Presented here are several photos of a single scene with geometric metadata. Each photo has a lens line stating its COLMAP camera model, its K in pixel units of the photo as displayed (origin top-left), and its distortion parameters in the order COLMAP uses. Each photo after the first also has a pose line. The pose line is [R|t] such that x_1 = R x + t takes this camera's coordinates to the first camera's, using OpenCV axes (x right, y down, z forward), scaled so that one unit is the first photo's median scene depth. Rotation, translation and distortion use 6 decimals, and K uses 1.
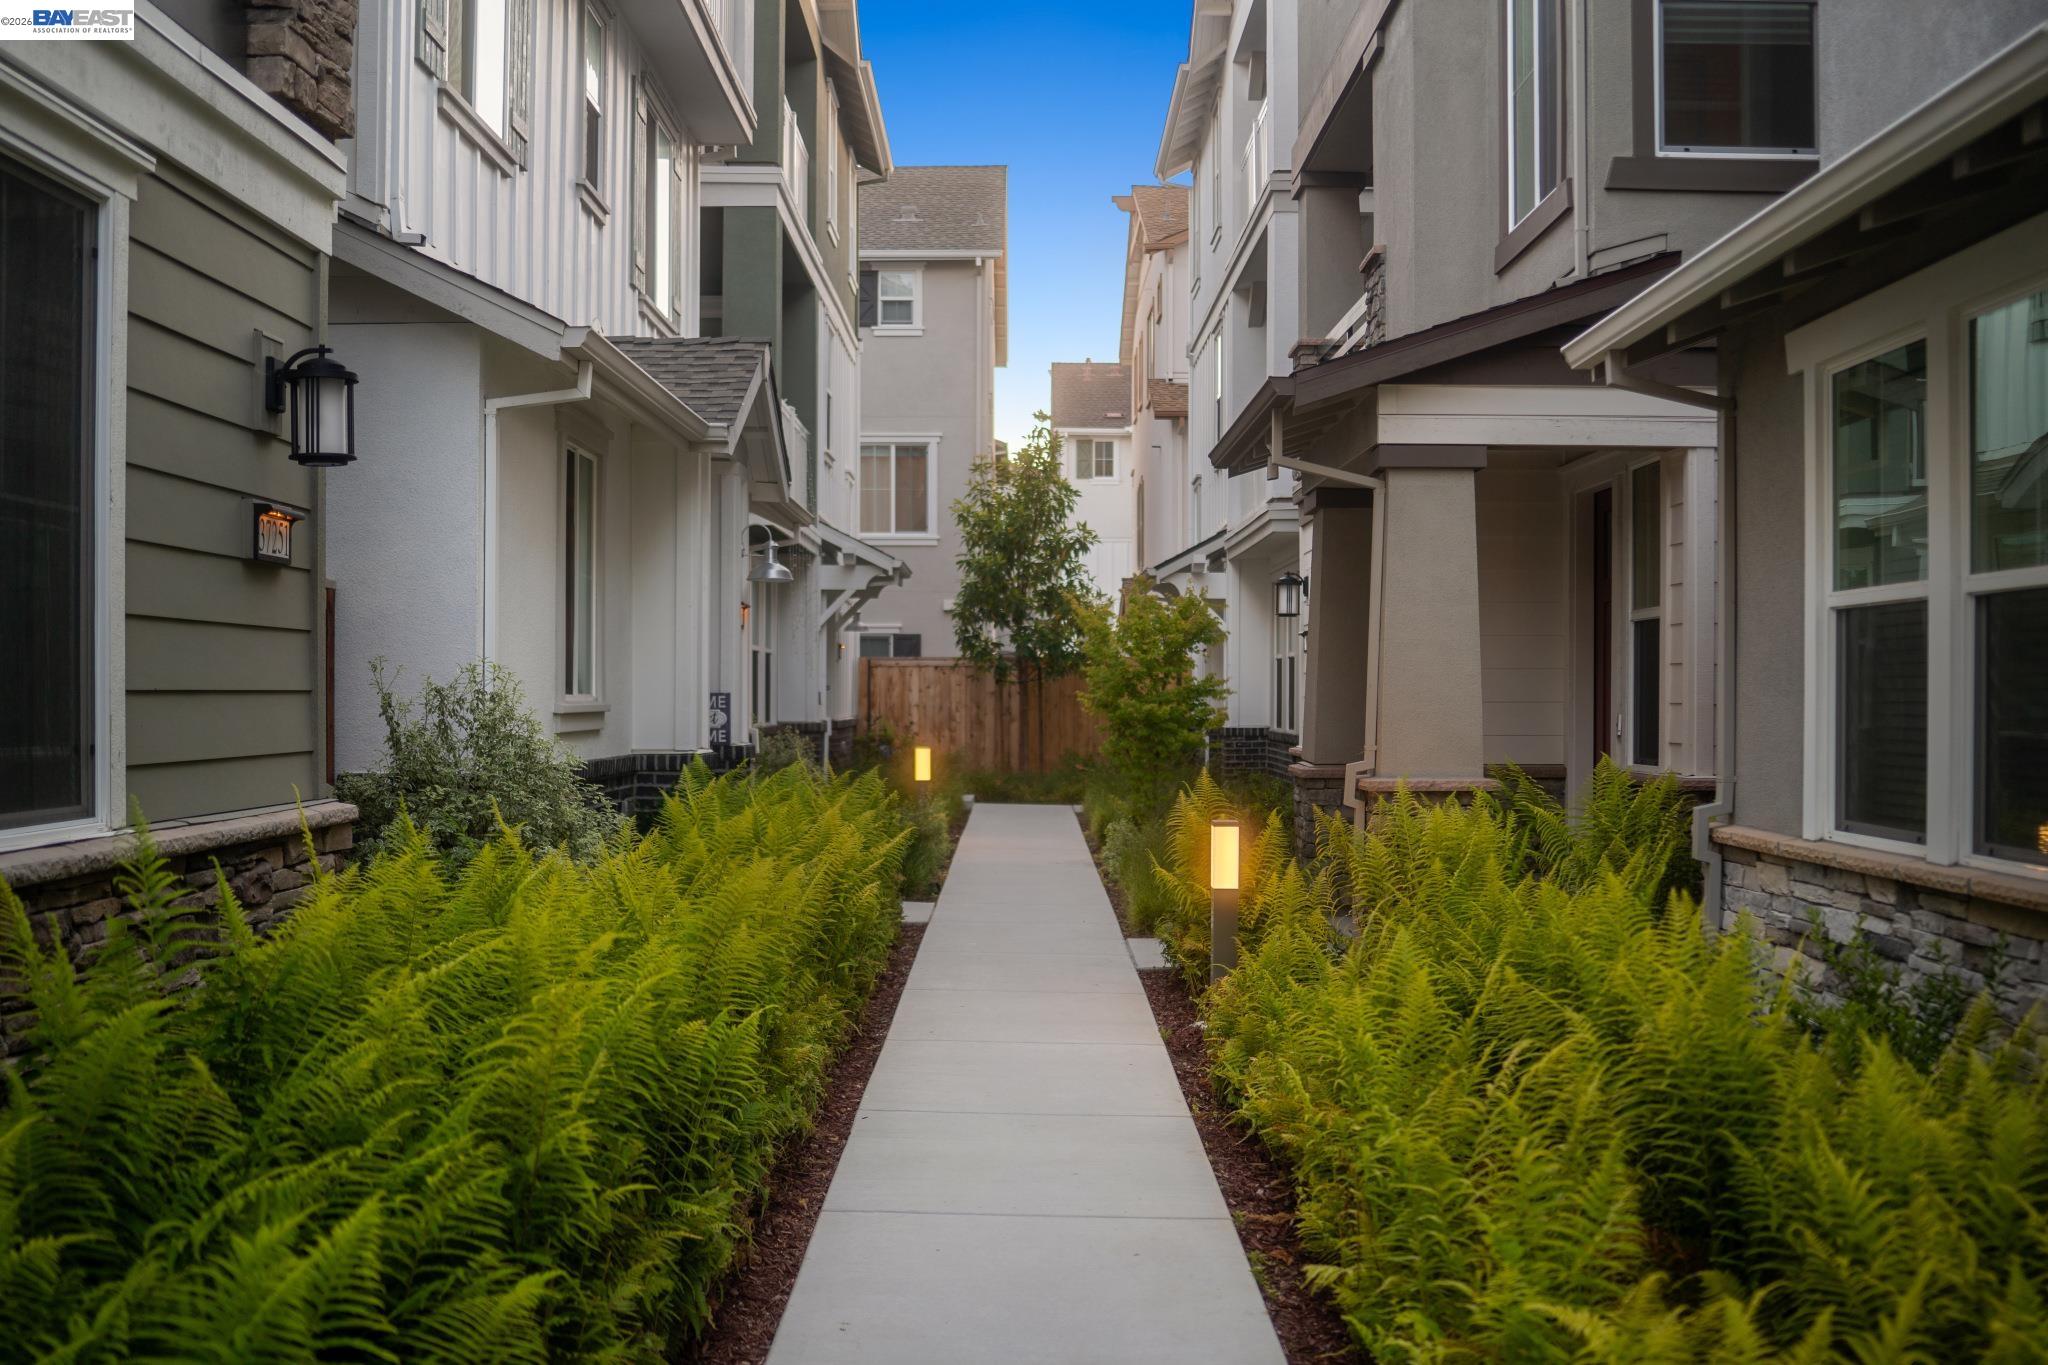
lens RADIAL K [[2102.0, 0, 1025.4], [0, 2102.0, 680.8], [0, 0, 1]] dist [-0.042373, 0.000000]
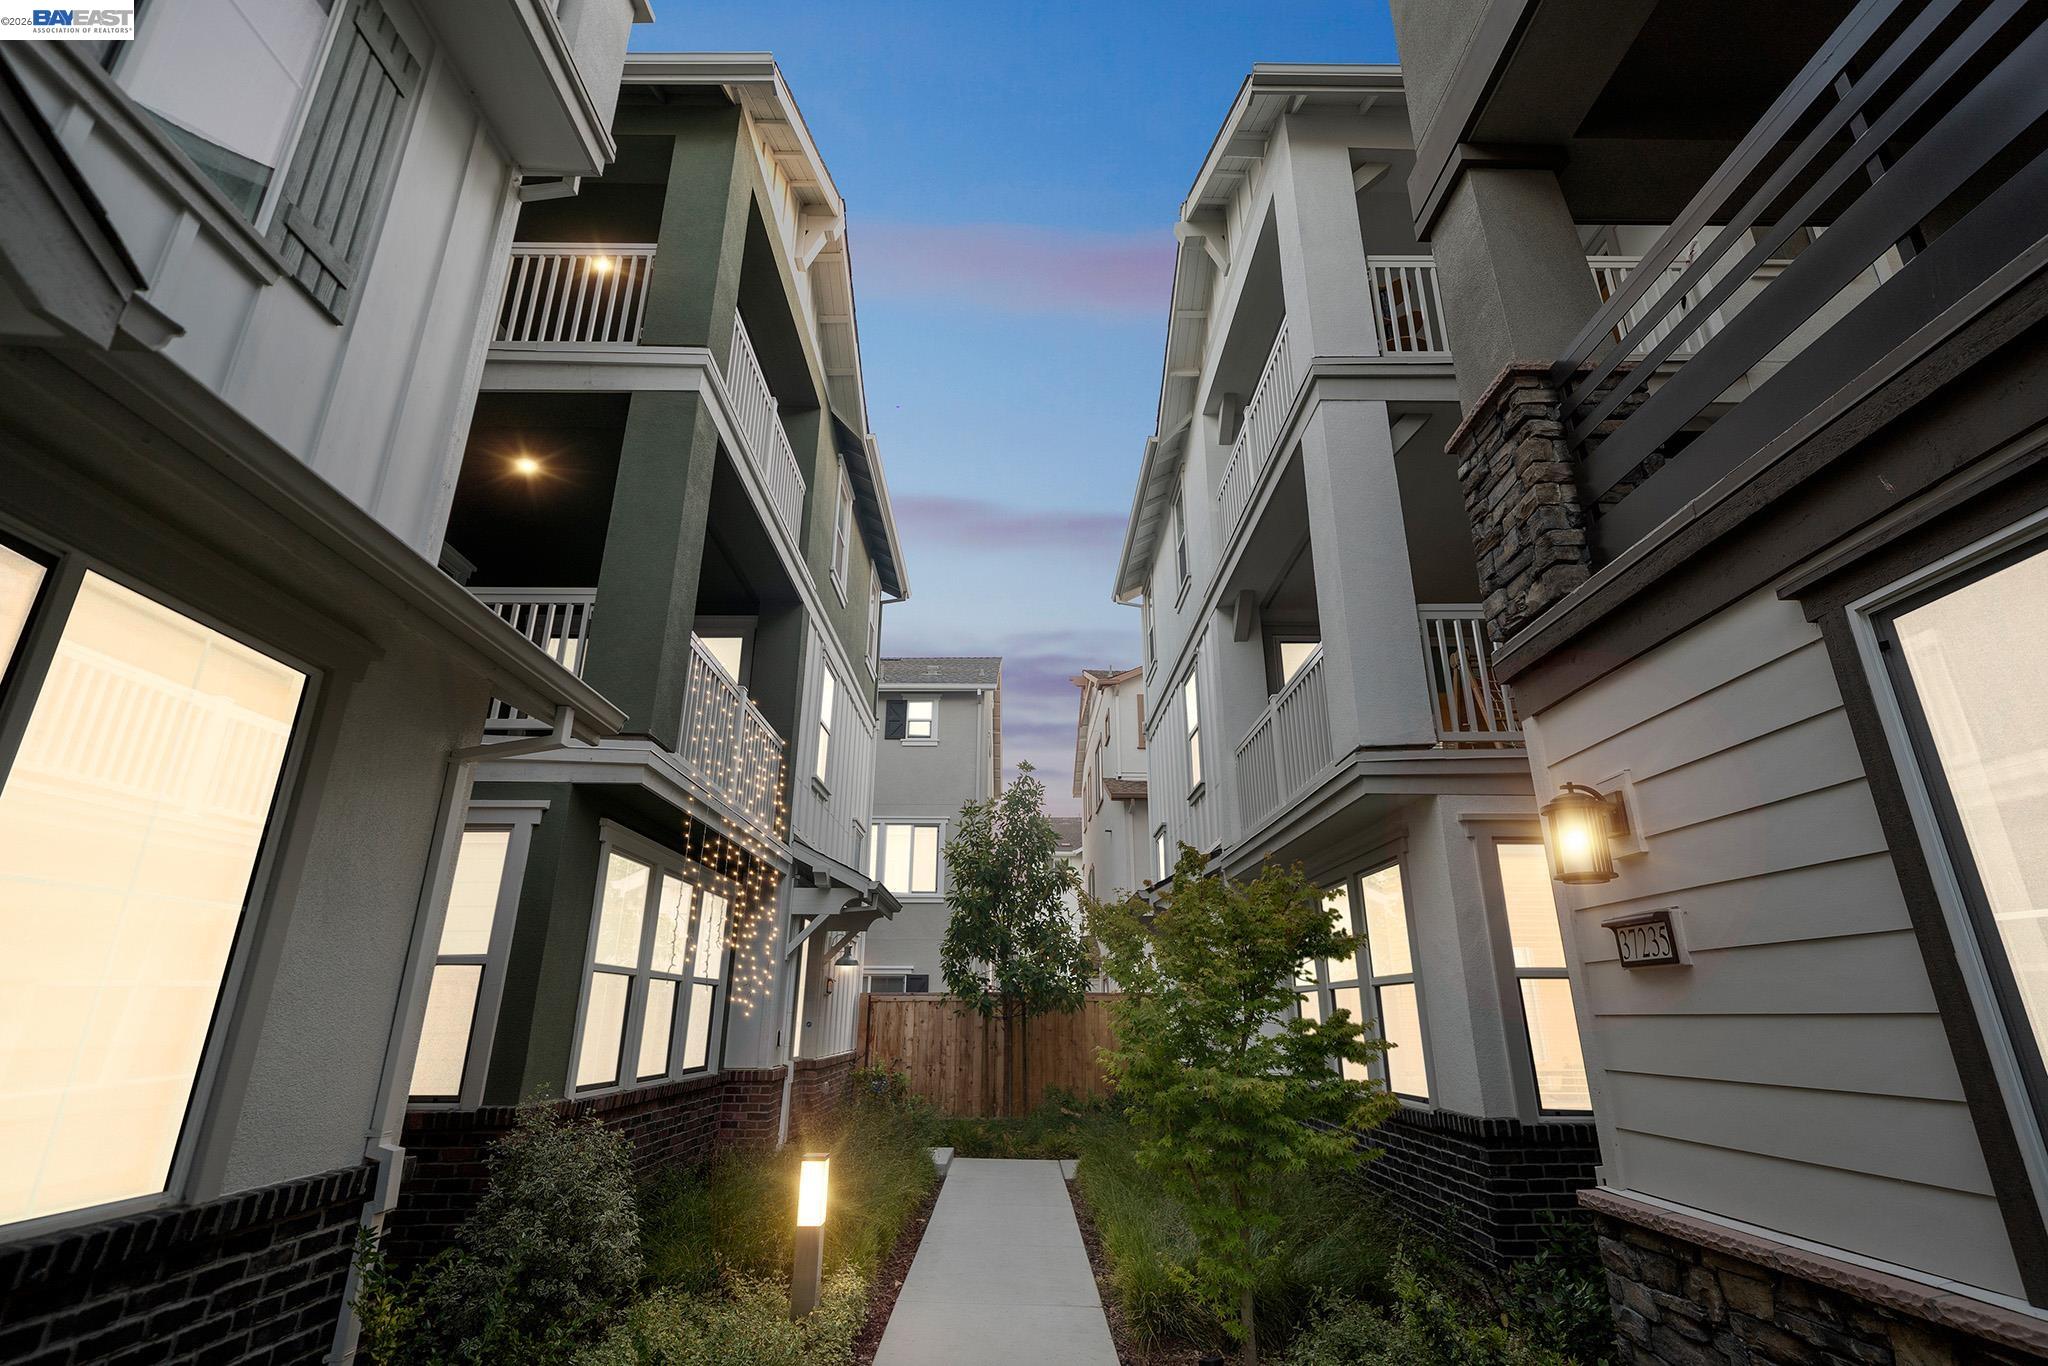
lens RADIAL K [[937.4, 0, 1024.7], [0, 937.4, 676.0], [0, 0, 1]] dist [0.001329, 0.001092]
pose [[0.999940, 0.004829, 0.009801, 0.001985], [-0.001261, 0.942053, -0.335460, -0.003014], [-0.010853, 0.335428, 0.942003, 0.506451]]
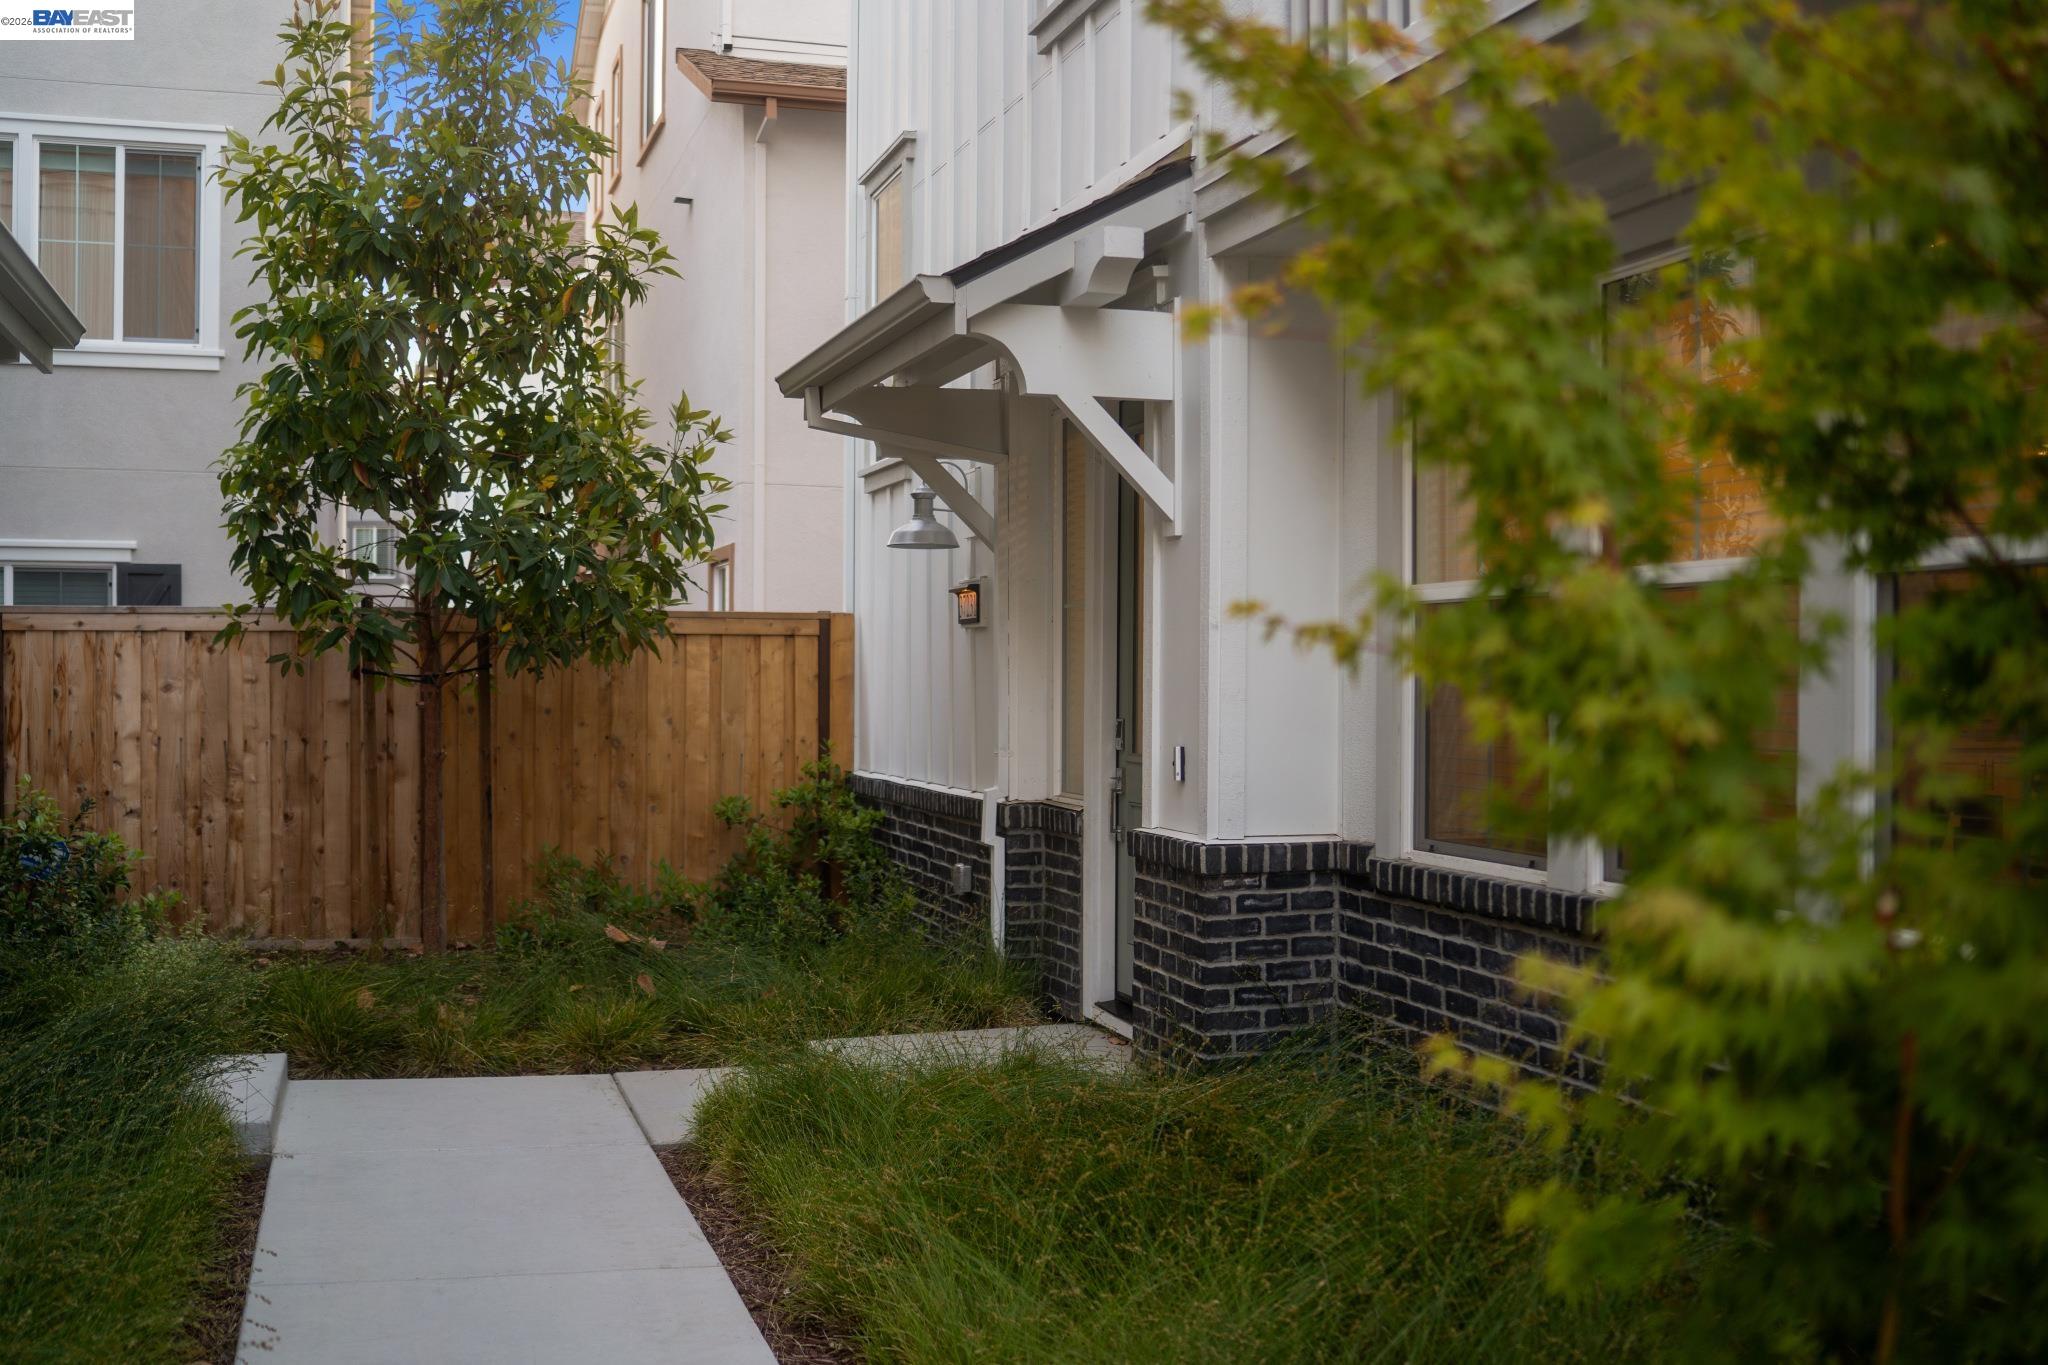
lens RADIAL K [[2102.0, 0, 966.7], [0, 2102.0, 681.2], [0, 0, 1]] dist [-0.042373, 0.000000]
pose [[0.962549, 0.002613, 0.271097, -0.010733], [-0.004740, 0.999963, 0.007191, -0.001572], [-0.271068, -0.008207, 0.962525, 0.642869]]
